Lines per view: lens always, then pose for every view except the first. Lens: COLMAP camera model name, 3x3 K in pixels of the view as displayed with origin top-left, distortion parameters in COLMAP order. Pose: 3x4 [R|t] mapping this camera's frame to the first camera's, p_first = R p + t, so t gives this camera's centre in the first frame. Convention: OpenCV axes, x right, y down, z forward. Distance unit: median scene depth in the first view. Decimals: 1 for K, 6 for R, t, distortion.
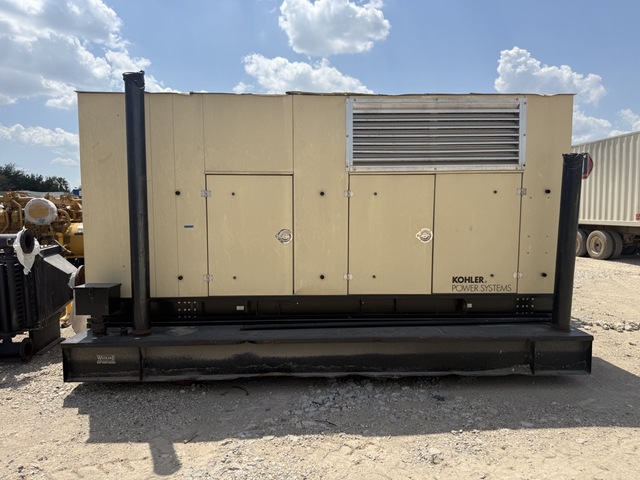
lens RADIAL K [[455.7, 0, 322.7], [0, 455.7, 240.8], [0, 0, 1]] dist [0.068017, -0.103888]
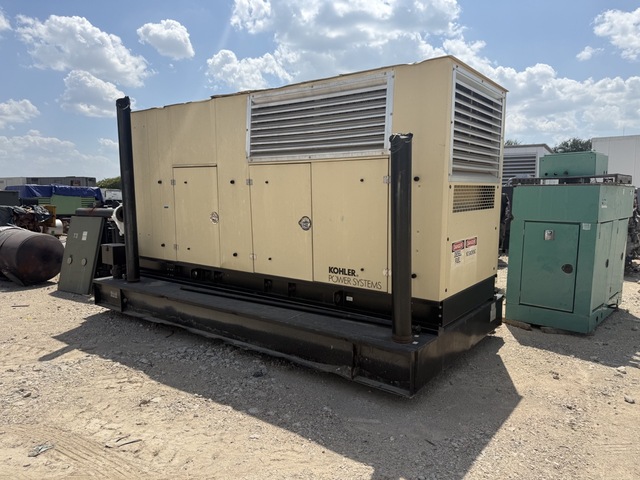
lens RADIAL K [[455.7, 0, 322.7], [0, 455.7, 240.8], [0, 0, 1]] dist [0.068017, -0.103888]
pose [[0.781622, 0.074168, -0.619327, 0.909952], [-0.051337, 0.997186, 0.054630, -0.030555], [0.621636, -0.010905, 0.783230, 0.236792]]
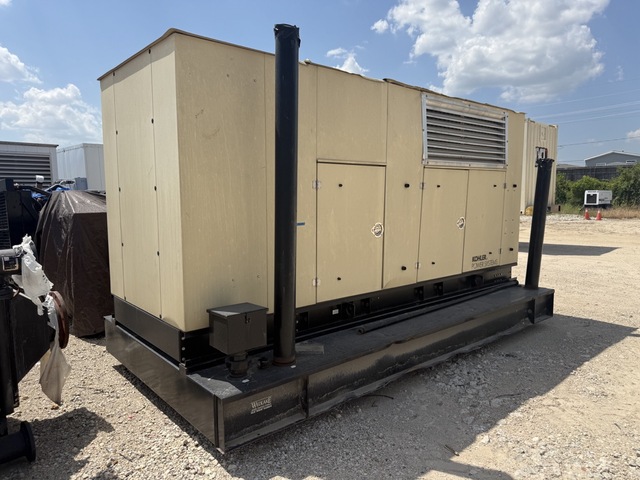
lens RADIAL K [[455.7, 0, 322.7], [0, 455.7, 240.8], [0, 0, 1]] dist [0.068017, -0.103888]
pose [[0.776114, -0.065195, 0.627213, -0.792499], [0.047863, 0.997862, 0.044497, -0.035876], [-0.628774, -0.004514, 0.777575, 0.332787]]
